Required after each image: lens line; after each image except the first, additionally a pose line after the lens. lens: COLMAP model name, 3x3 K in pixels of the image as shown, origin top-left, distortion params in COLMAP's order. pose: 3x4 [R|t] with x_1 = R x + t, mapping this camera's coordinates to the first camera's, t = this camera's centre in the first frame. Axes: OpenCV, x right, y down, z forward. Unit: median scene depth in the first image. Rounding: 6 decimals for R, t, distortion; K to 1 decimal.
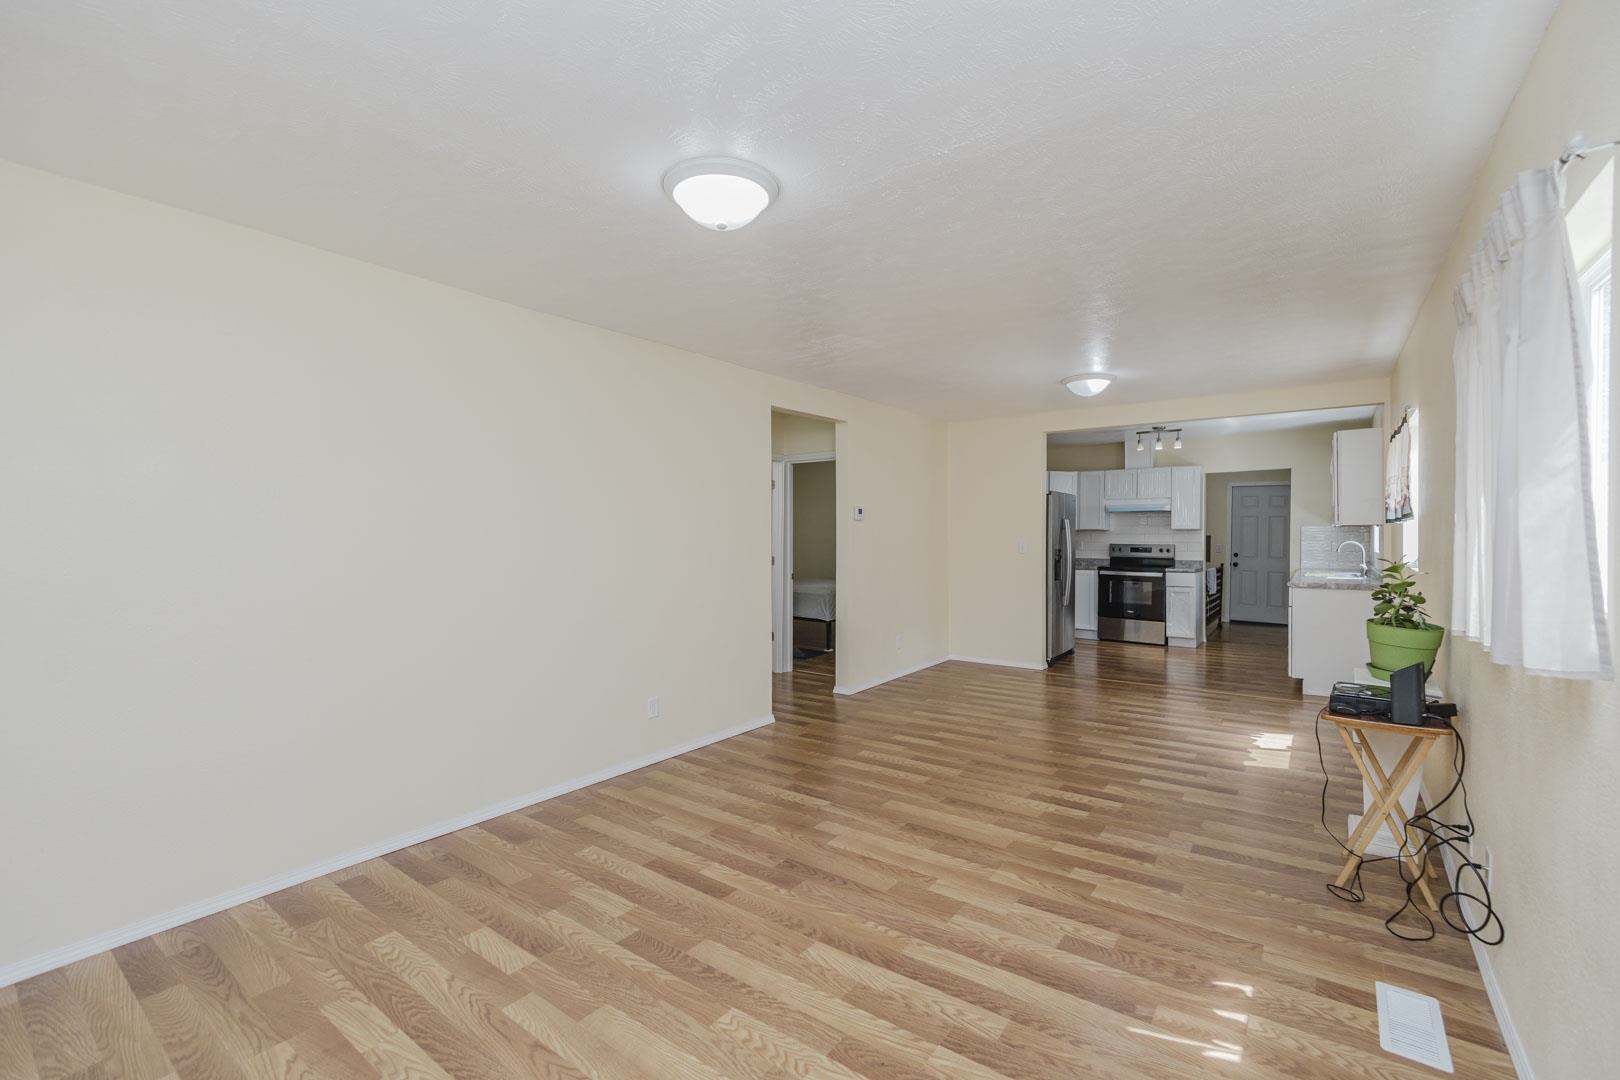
lens RADIAL K [[691.5, 0, 822.9], [0, 691.5, 539.2], [0, 0, 1]] dist [-0.000509, -0.000431]
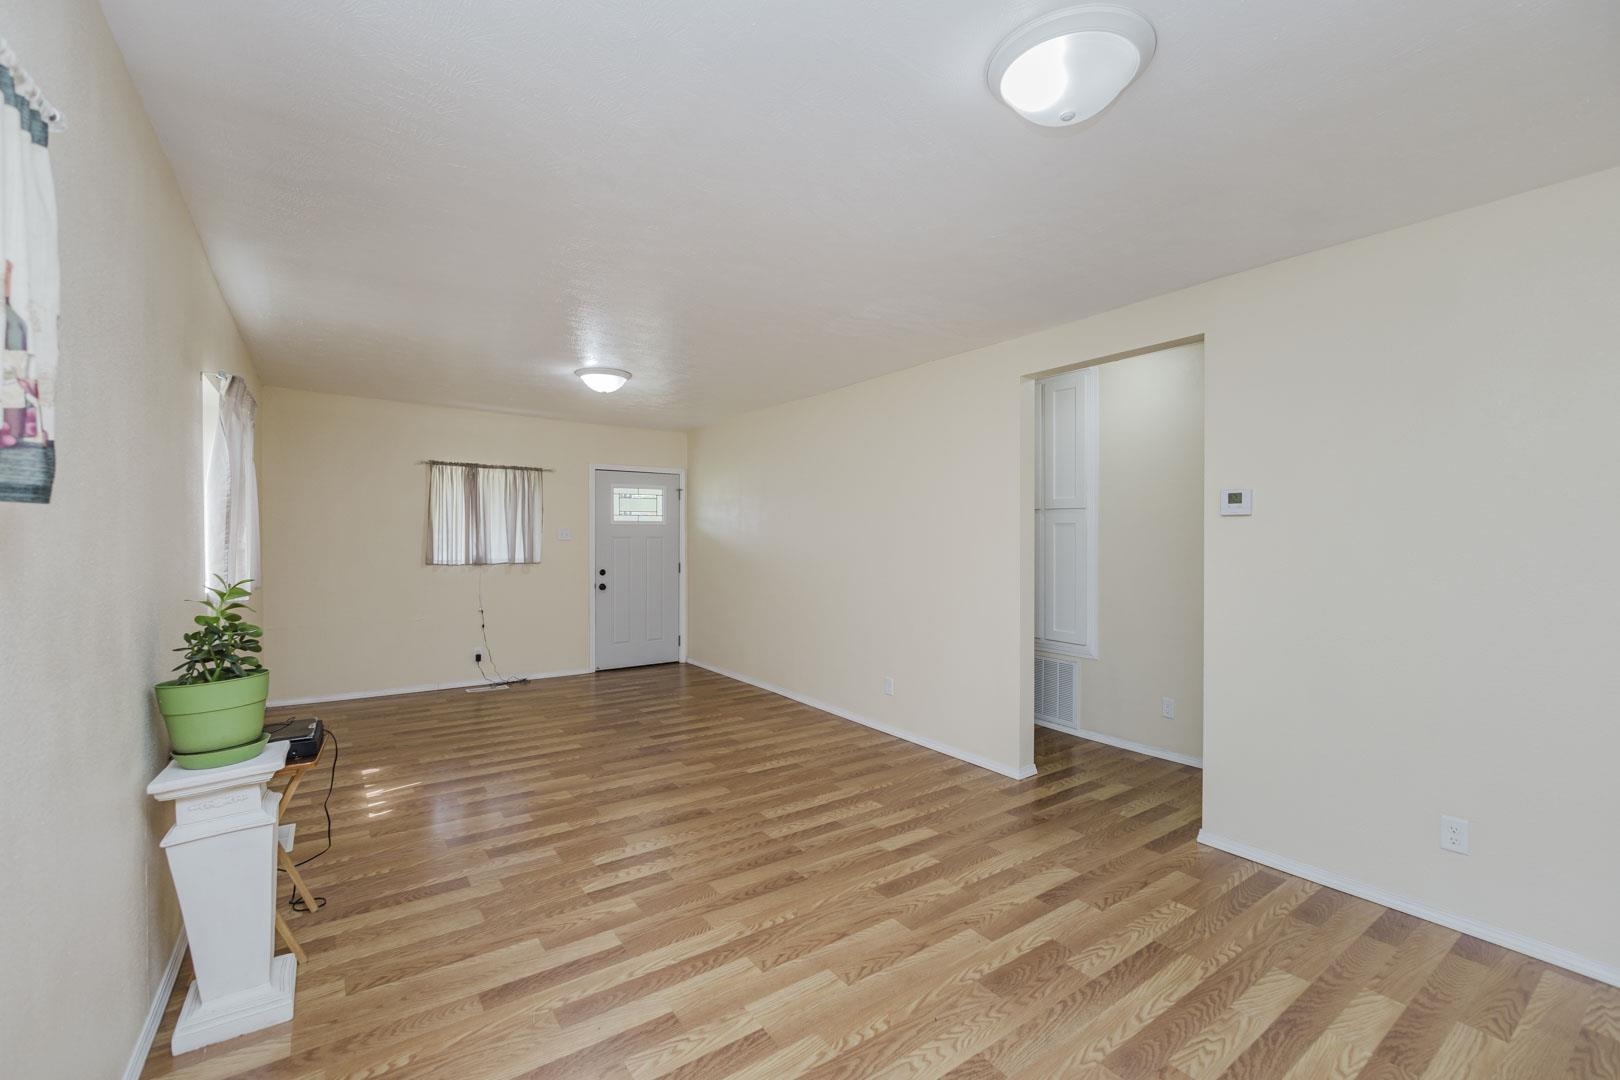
lens RADIAL K [[693.1, 0, 792.7], [0, 693.1, 542.4], [0, 0, 1]] dist [-0.001974, -0.000288]
pose [[-0.338197, 0.013959, -0.940972, 1.073874], [-0.010930, 0.999764, 0.018760, -0.021410], [0.941012, 0.016629, -0.337965, 1.470370]]
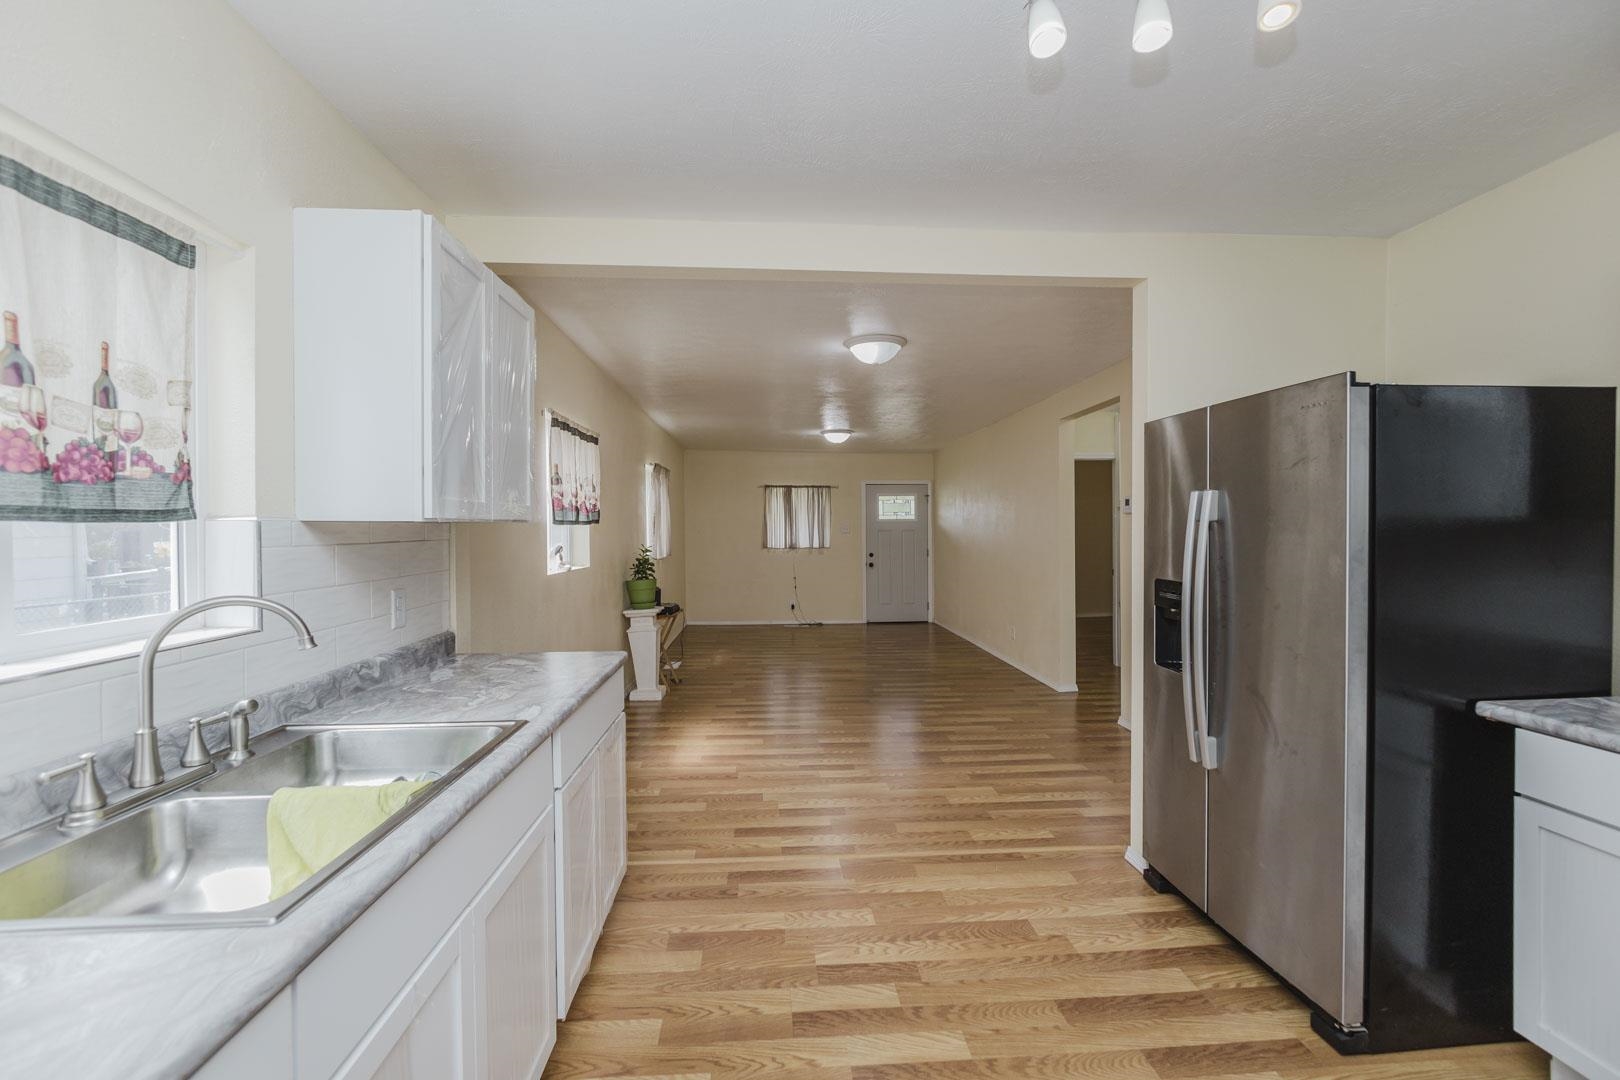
lens RADIAL K [[691.5, 0, 809.3], [0, 691.5, 534.3], [0, 0, 1]] dist [-0.002009, -0.000621]
pose [[-0.765084, 0.013442, -0.643790, 1.317513], [0.003792, 0.999859, 0.016370, -0.025080], [0.643919, 0.010083, -0.765027, 2.034763]]
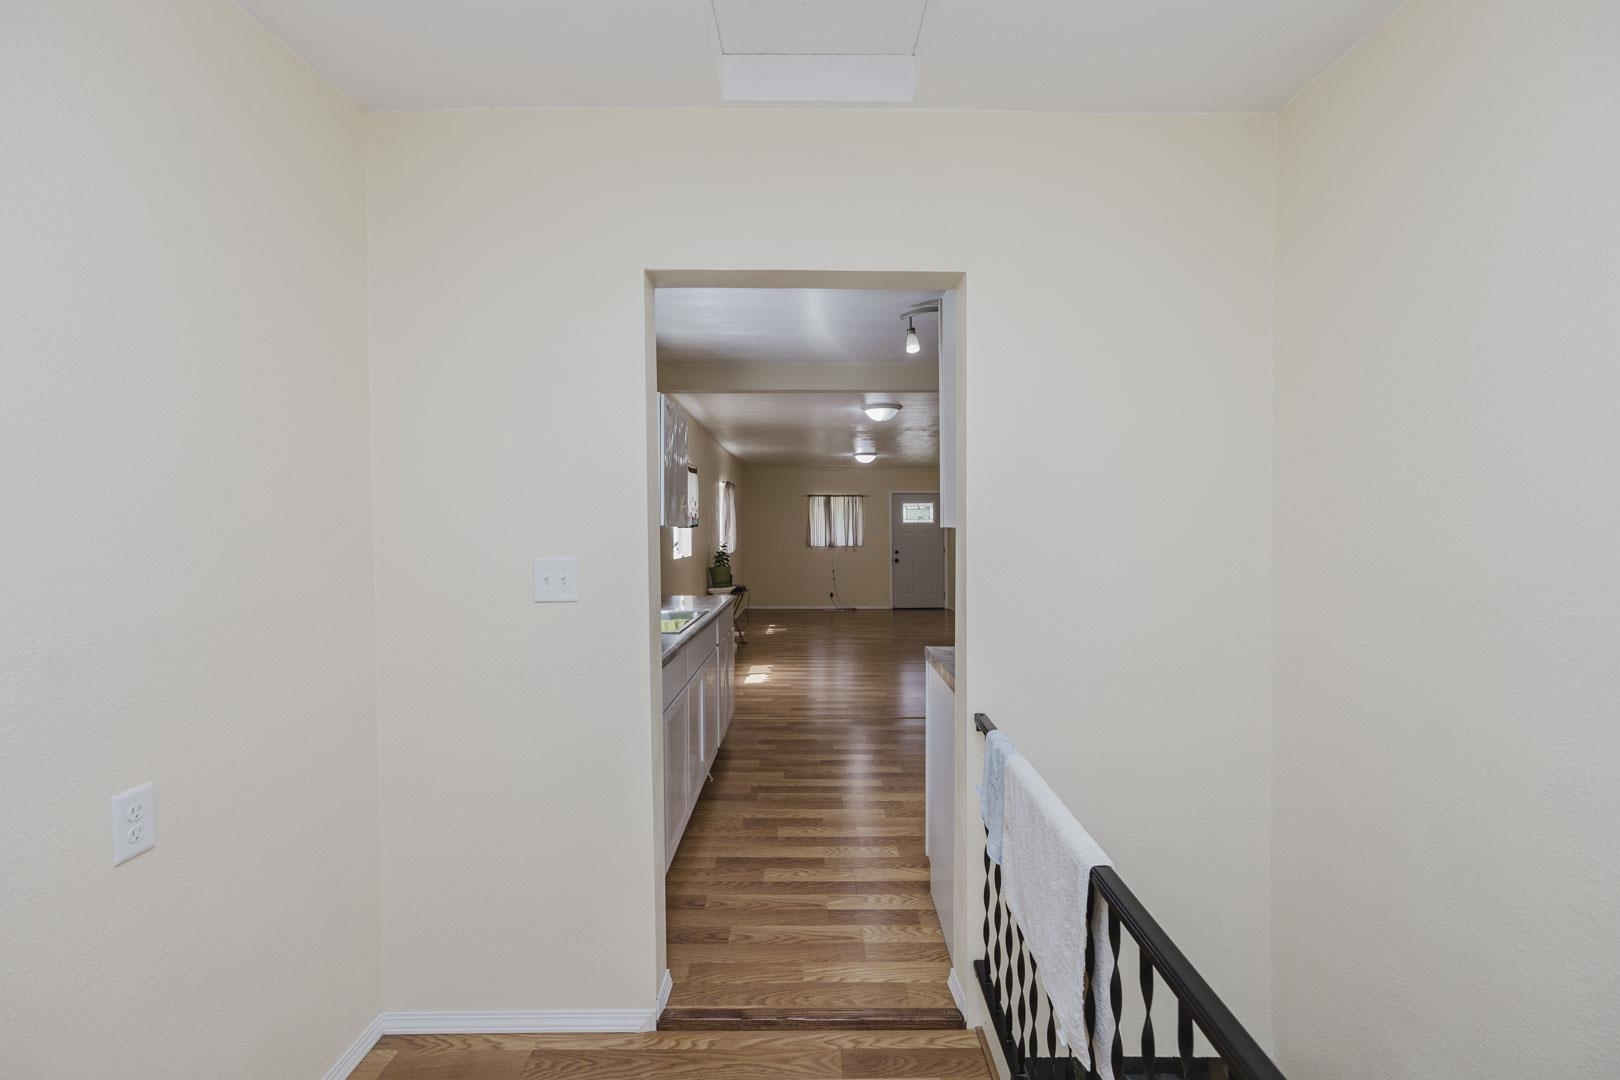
lens RADIAL K [[691.5, 0, 809.3], [0, 691.5, 534.3], [0, 0, 1]] dist [-0.002009, -0.000621]
pose [[-0.804364, 0.009984, -0.594053, 1.558830], [0.001825, 0.999896, 0.014334, -0.029249], [0.594134, 0.010445, -0.804298, 2.362398]]
